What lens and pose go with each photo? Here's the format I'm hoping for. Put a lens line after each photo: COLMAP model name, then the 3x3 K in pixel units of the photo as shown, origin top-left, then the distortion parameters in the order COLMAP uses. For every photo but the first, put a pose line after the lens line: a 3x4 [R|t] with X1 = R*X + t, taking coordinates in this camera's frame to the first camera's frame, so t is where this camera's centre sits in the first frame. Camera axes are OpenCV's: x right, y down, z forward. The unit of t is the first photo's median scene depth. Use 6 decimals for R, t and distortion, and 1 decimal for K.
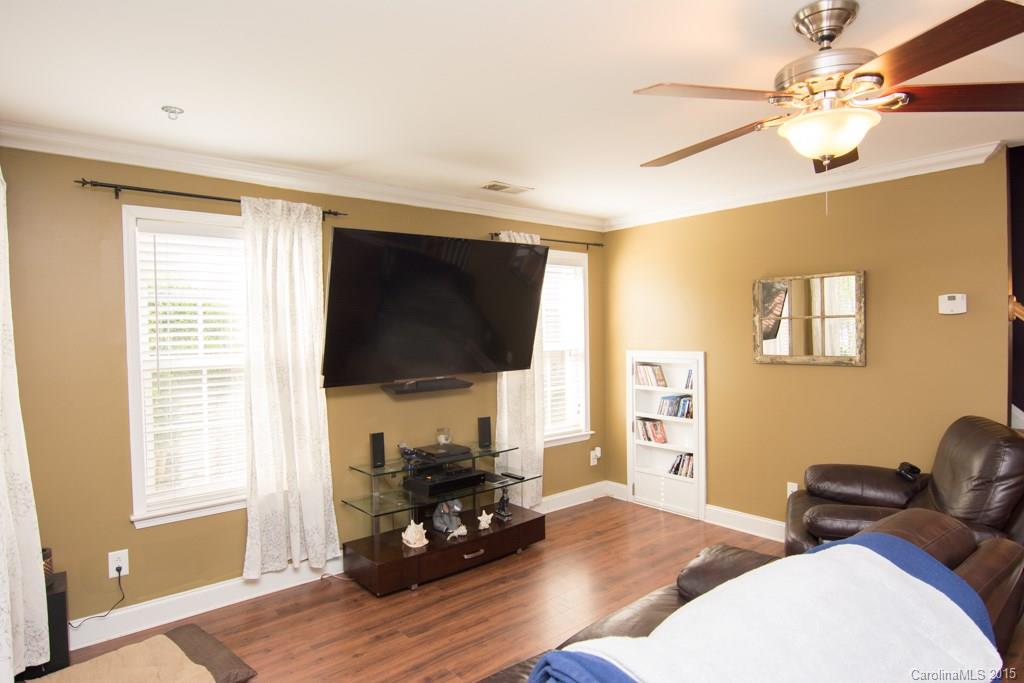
lens RADIAL K [[584.9, 0, 513.4], [0, 584.9, 345.4], [0, 0, 1]] dist [-0.002329, -0.013847]
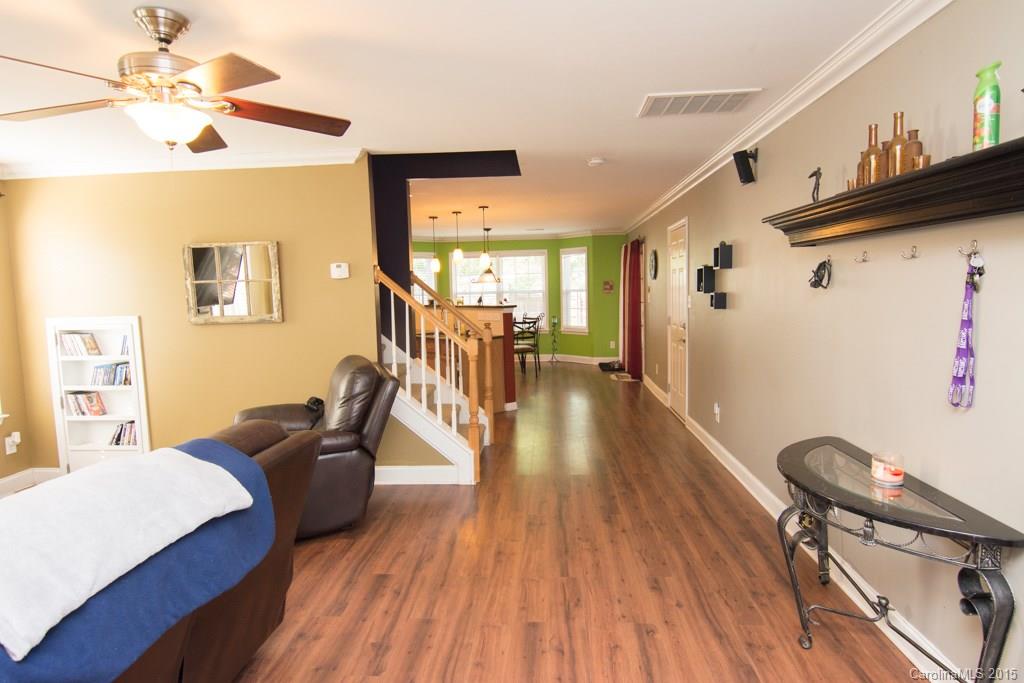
lens RADIAL K [[584.9, 0, 513.4], [0, 584.9, 345.4], [0, 0, 1]] dist [-0.002329, -0.013847]
pose [[0.690971, -0.071643, 0.719323, 0.054766], [0.030968, 0.997097, 0.069561, 0.011899], [-0.722219, -0.025788, 0.691184, -0.138674]]
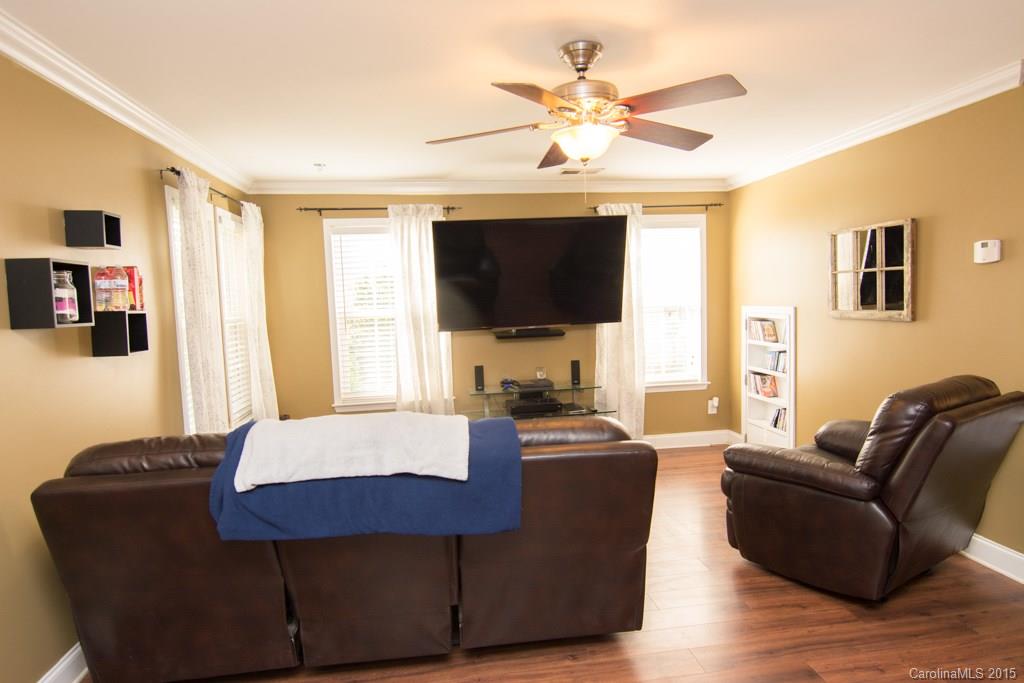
lens RADIAL K [[584.9, 0, 513.4], [0, 584.9, 345.4], [0, 0, 1]] dist [-0.002329, -0.013847]
pose [[0.850753, 0.031858, -0.524599, 0.455549], [0.005483, 0.997569, 0.069473, 0.004593], [0.525536, -0.061981, 0.848510, -0.106970]]
